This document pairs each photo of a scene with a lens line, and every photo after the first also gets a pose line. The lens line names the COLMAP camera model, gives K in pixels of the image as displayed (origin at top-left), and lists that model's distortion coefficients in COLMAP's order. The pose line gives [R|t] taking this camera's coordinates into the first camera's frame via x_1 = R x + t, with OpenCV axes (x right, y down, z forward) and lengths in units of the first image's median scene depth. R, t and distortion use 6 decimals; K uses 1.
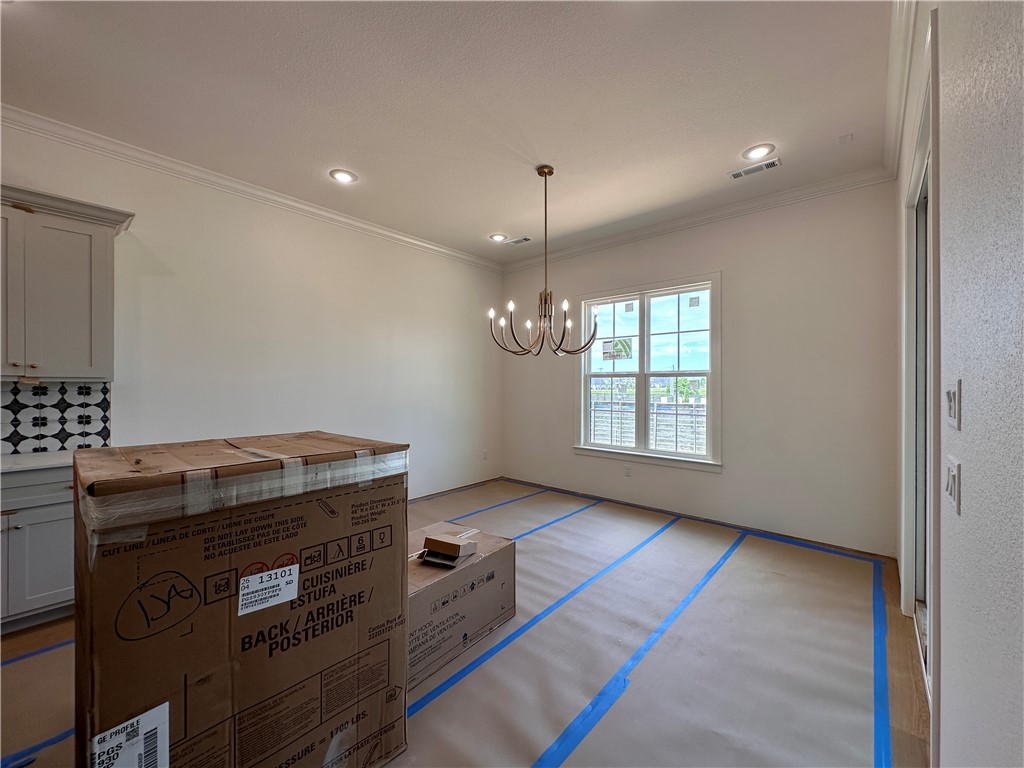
lens RADIAL K [[407.9, 0, 514.5], [0, 407.9, 383.8], [0, 0, 1]] dist [-0.002963, -0.000102]
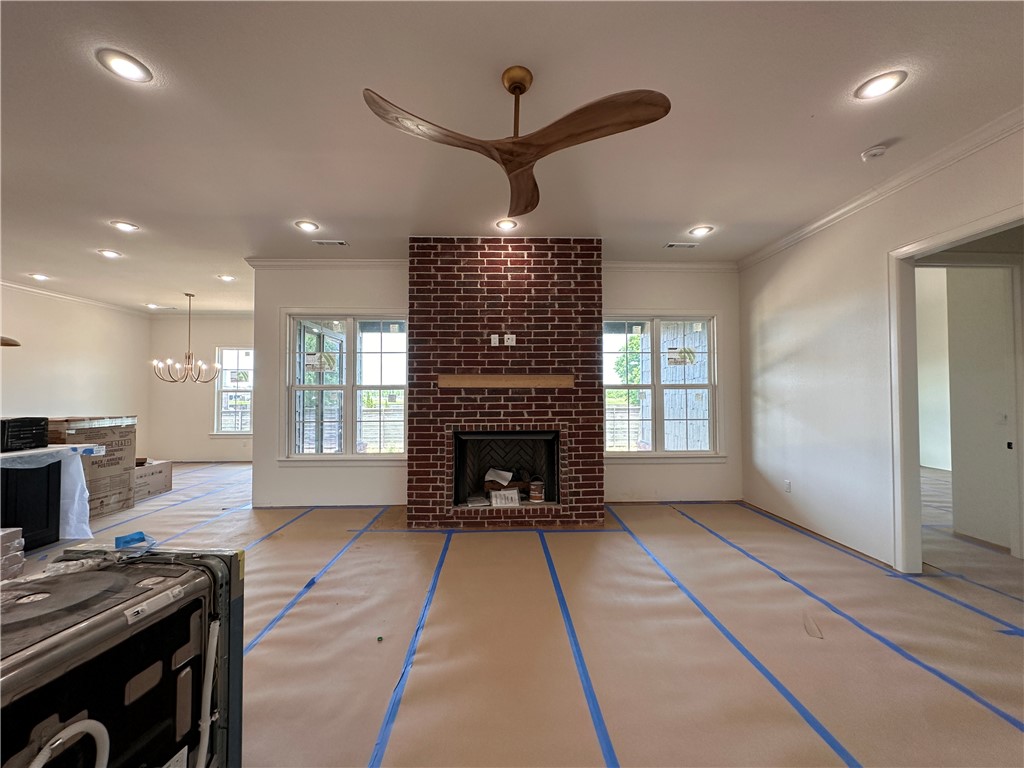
lens RADIAL K [[407.9, 0, 511.6], [0, 407.9, 384.6], [0, 0, 1]] dist [-0.002963, -0.000102]
pose [[0.731905, 0.013286, 0.681277, -0.156530], [0.002598, 0.999748, -0.022288, -0.012677], [-0.681402, 0.018083, 0.731686, -1.937813]]
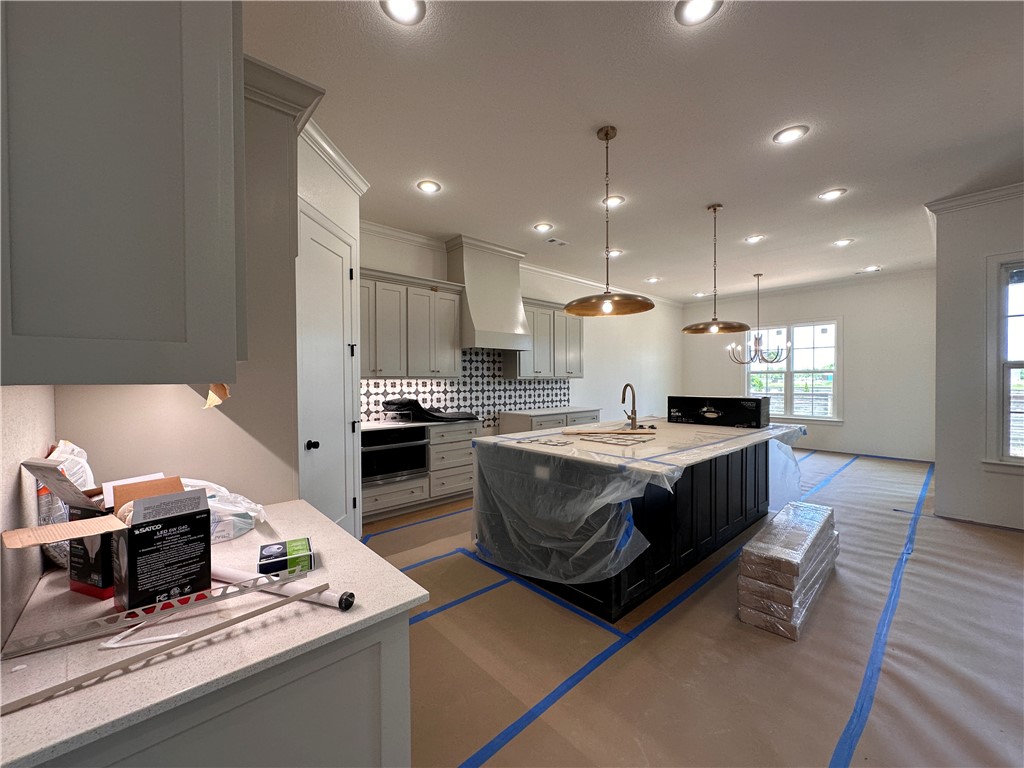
lens RADIAL K [[407.9, 0, 513.1], [0, 407.9, 384.7], [0, 0, 1]] dist [-0.002963, -0.000102]
pose [[0.993226, -0.005514, -0.116065, -1.082082], [0.007547, 0.999826, 0.017078, -0.012801], [0.115951, -0.017839, 0.993095, -1.420610]]
